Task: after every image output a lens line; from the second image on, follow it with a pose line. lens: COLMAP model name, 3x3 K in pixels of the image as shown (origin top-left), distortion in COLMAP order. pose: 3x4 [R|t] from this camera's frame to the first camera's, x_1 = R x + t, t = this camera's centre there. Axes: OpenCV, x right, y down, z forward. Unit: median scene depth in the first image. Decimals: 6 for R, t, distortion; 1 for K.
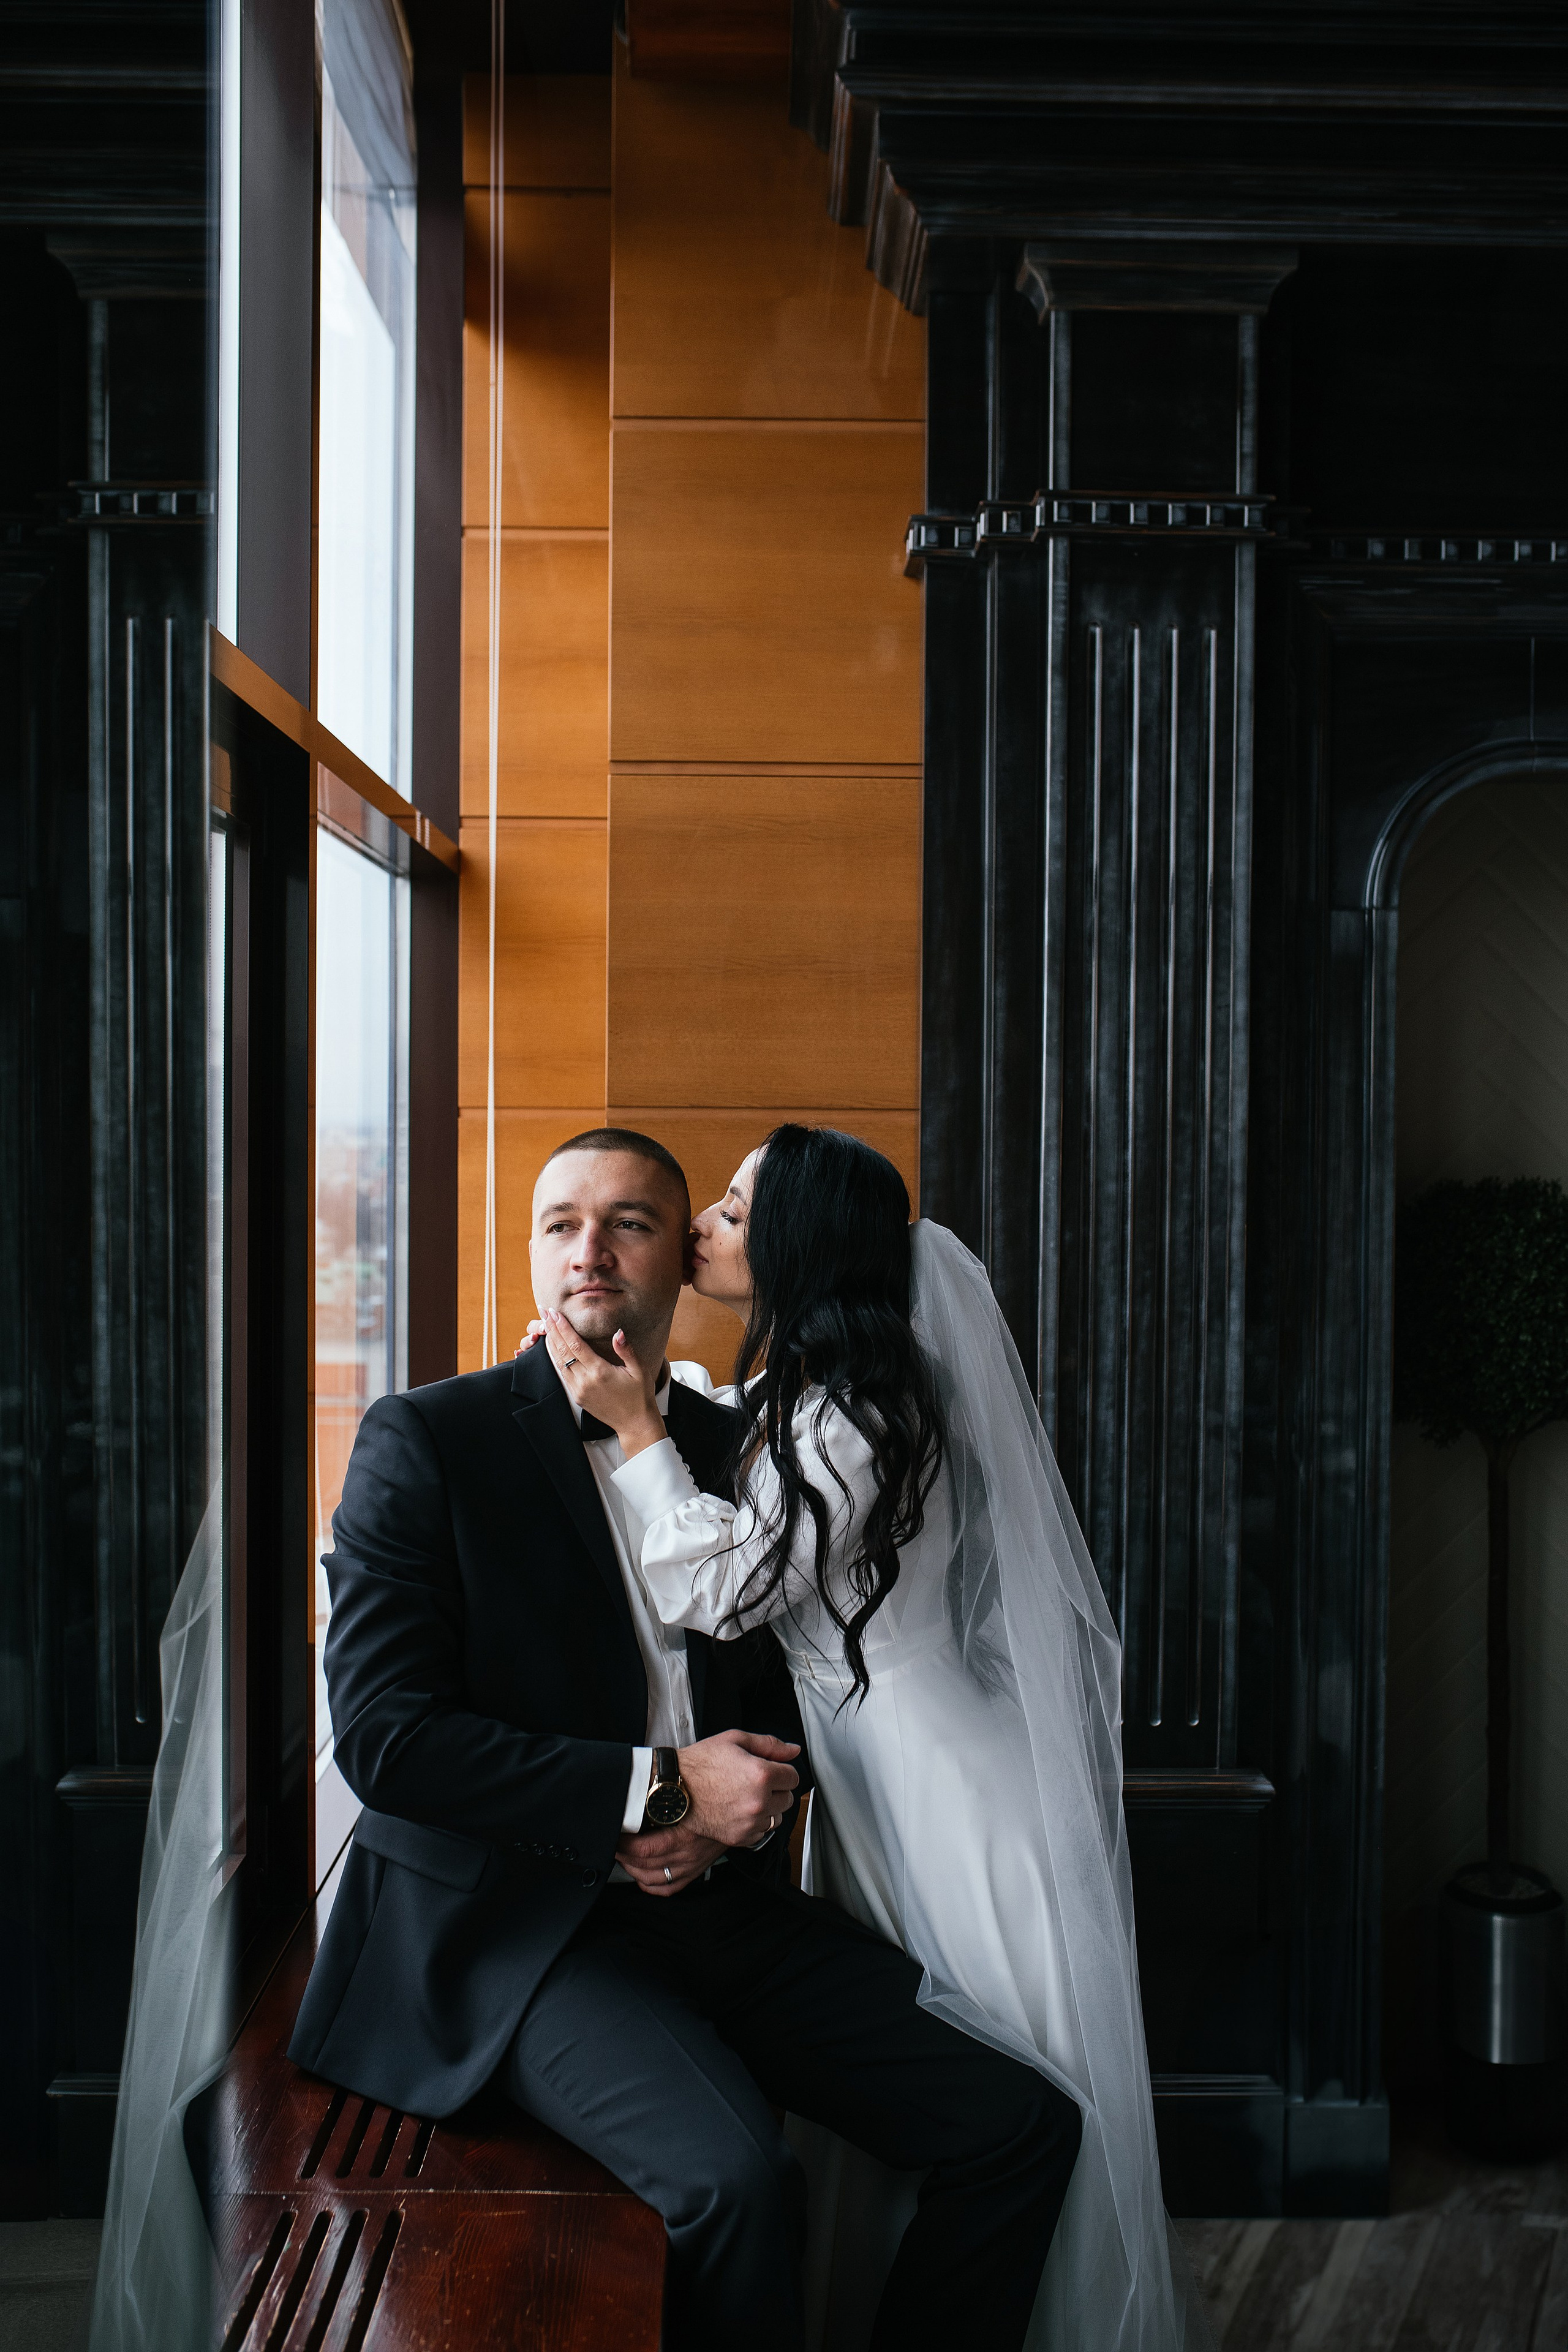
lens RADIAL K [[2359.6, 0, 784.0], [0, 2359.6, 1176.0], [0, 0, 1]] dist [-0.008234, 0.015939]
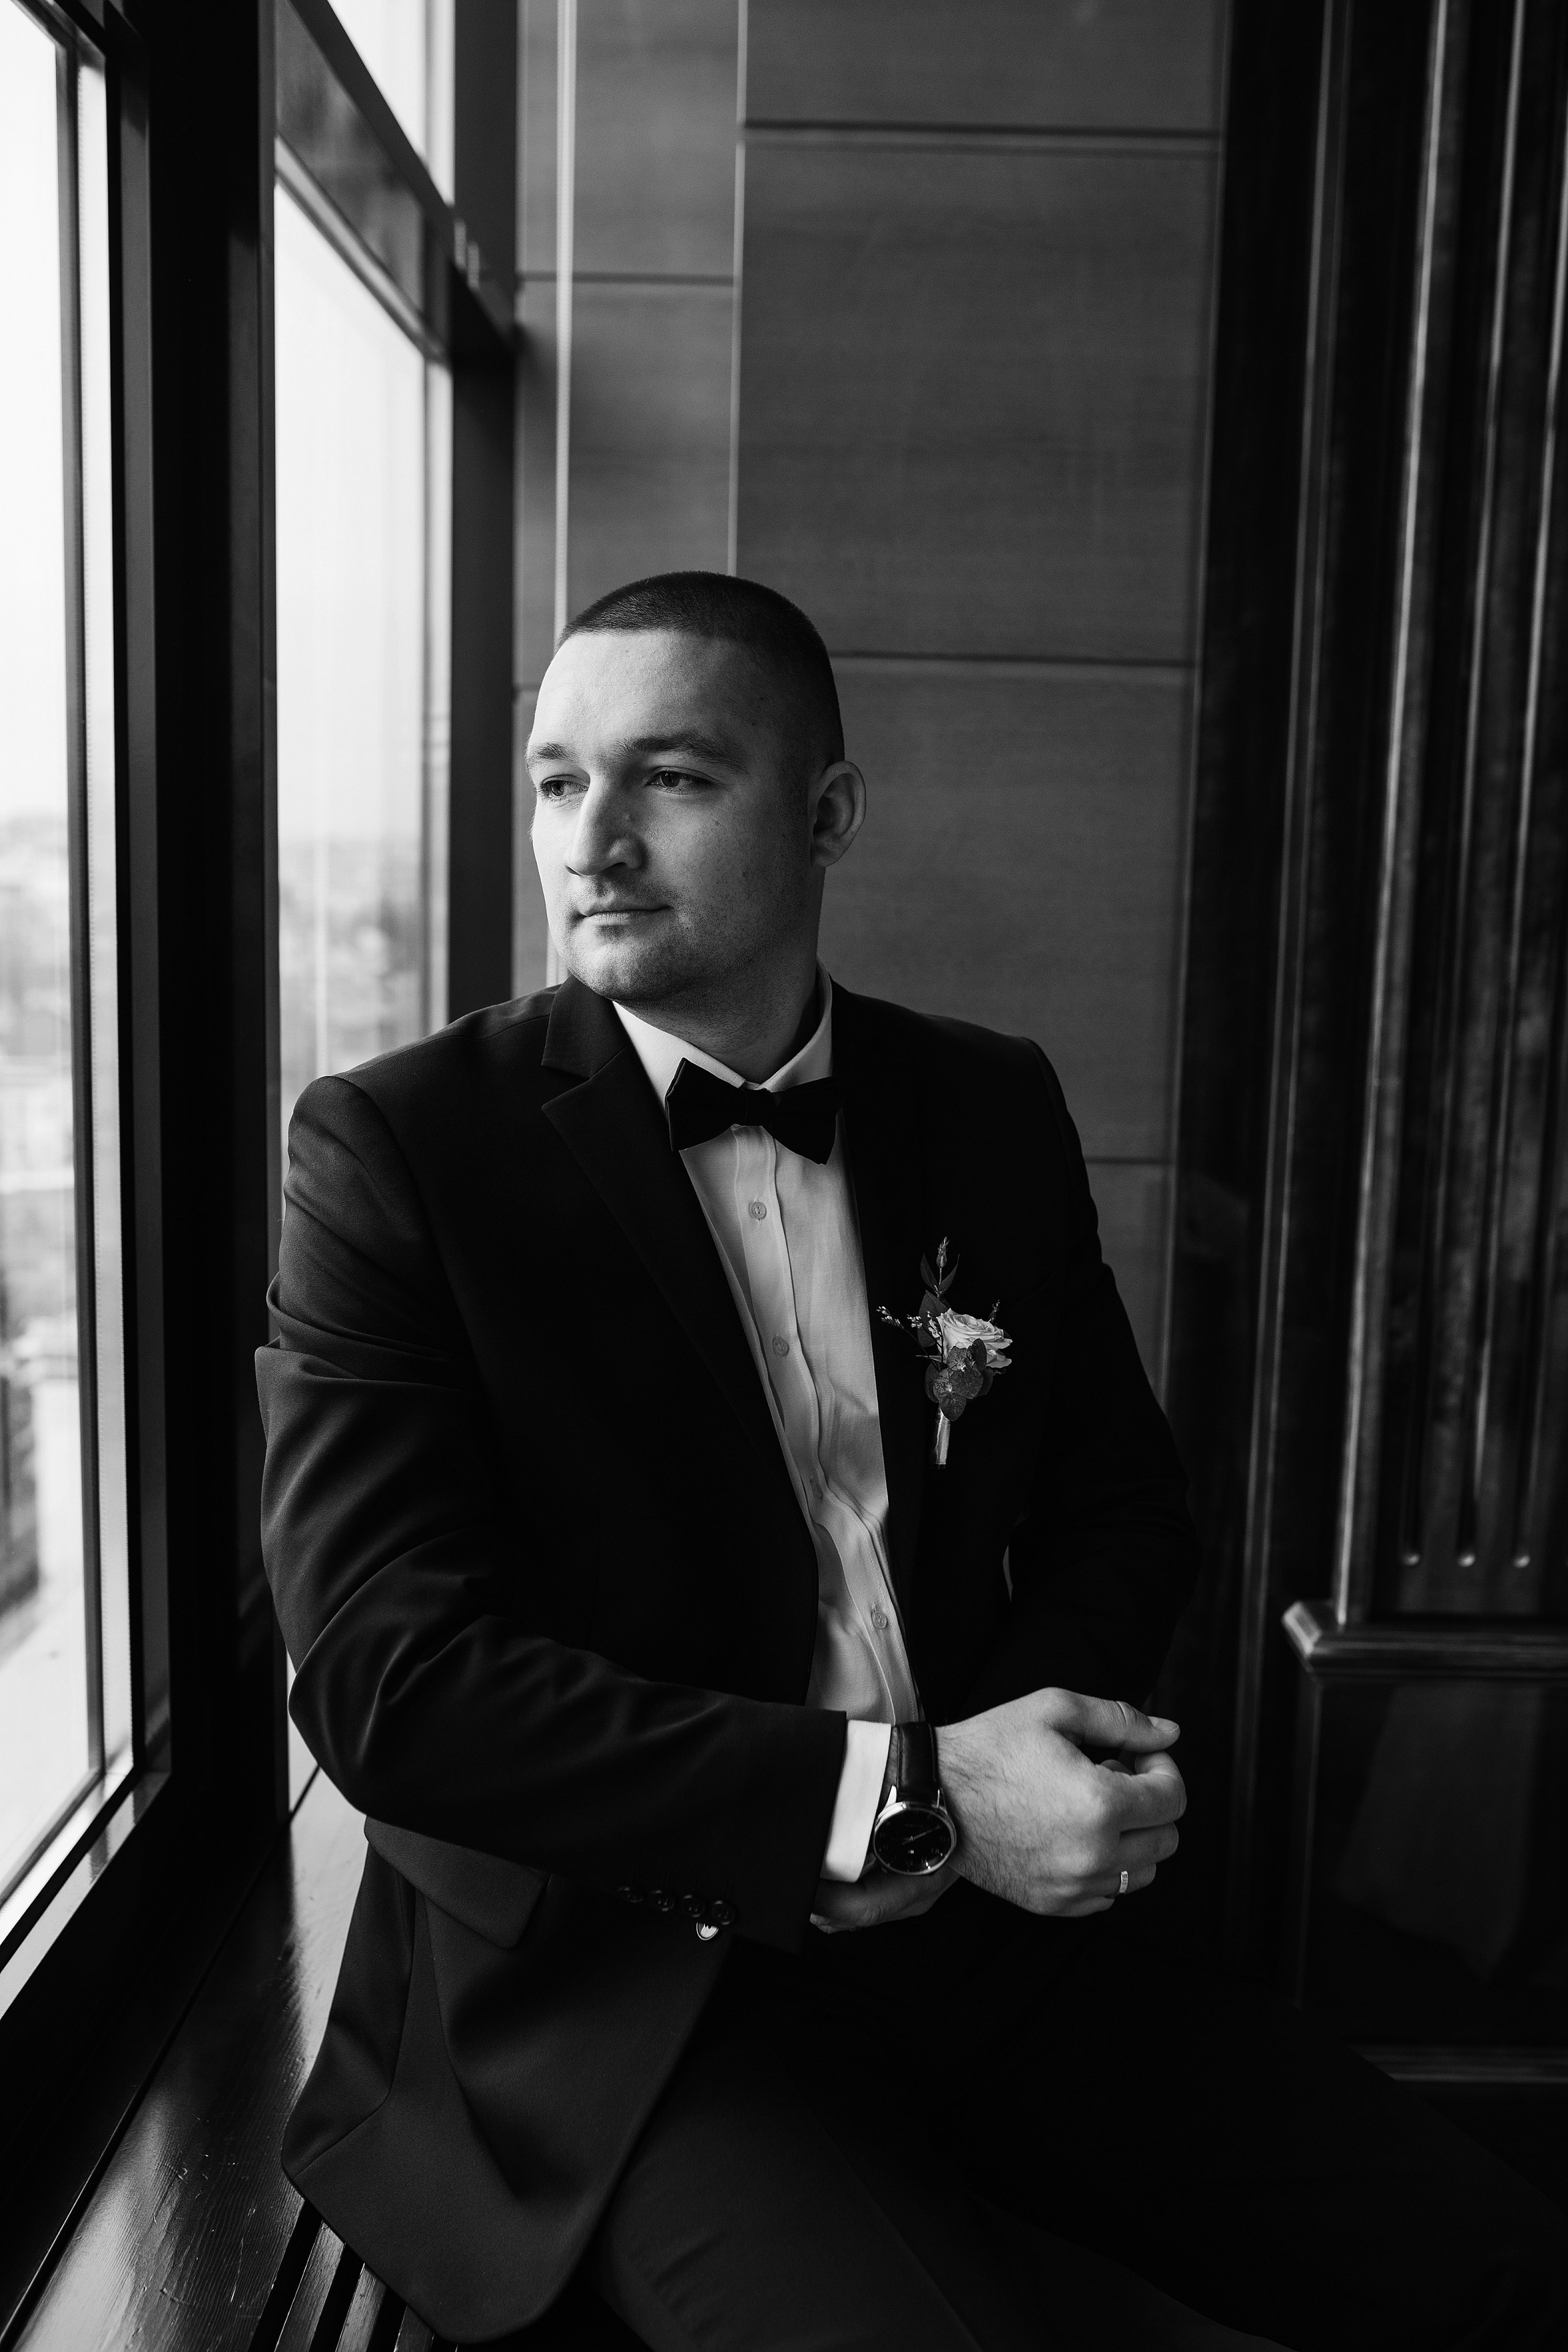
lens RADIAL K [[2359.6, 0, 784.0], [0, 2359.6, 1176.0], [0, 0, 1]] dist [-0.008234, 0.015939]
pose [[0.999570, 0.015610, -0.024829, -0.043785], [-0.012284, 0.991584, 0.128884, 0.035047], [0.026632, -0.128524, 0.991349, 0.323679]]
